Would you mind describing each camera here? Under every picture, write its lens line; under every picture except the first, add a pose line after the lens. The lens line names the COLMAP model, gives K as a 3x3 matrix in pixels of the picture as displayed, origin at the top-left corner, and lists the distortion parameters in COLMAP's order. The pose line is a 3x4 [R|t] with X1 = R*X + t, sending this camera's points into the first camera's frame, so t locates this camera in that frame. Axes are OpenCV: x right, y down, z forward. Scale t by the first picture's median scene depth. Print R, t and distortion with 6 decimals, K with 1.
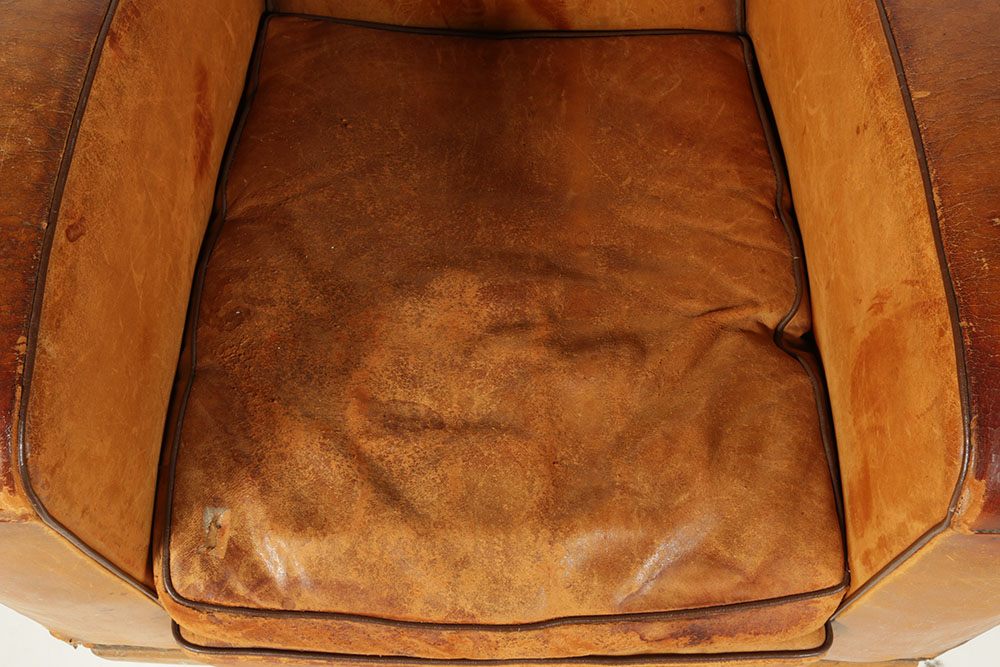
lens RADIAL K [[1111.4, 0, 489.6], [0, 1111.4, 331.9], [0, 0, 1]] dist [-0.075231, 0.028913]
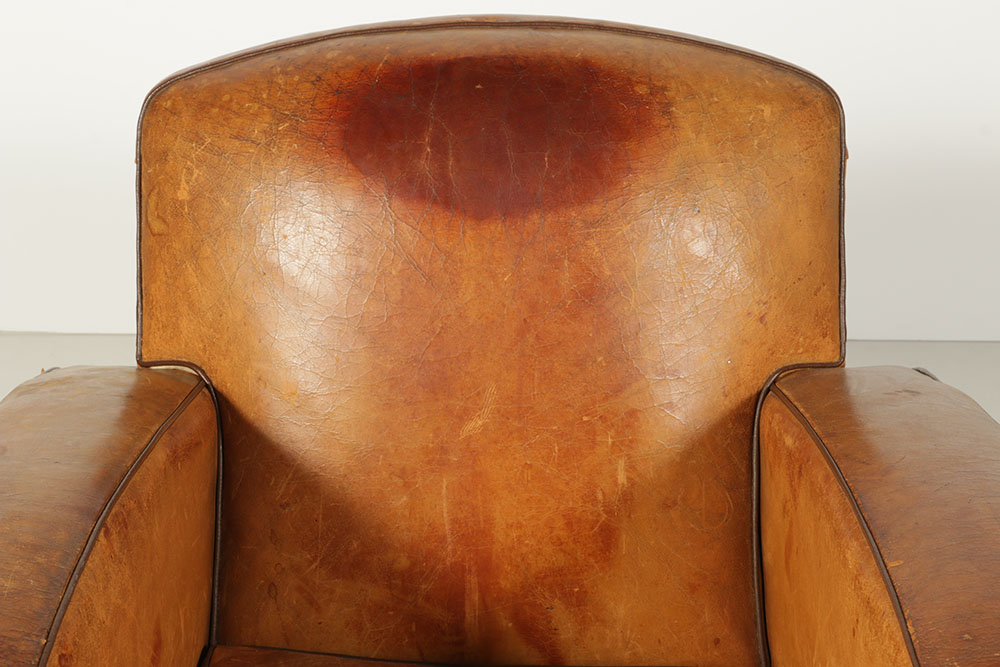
lens RADIAL K [[2198.0, 0, 500.0], [0, 2198.0, 333.5], [0, 0, 1]] dist [0.098916, 0.458935]
pose [[0.999638, 0.015087, 0.022280, -0.020047], [0.002416, 0.774355, -0.632747, 0.619395], [-0.026799, 0.632572, 0.774038, -0.494110]]
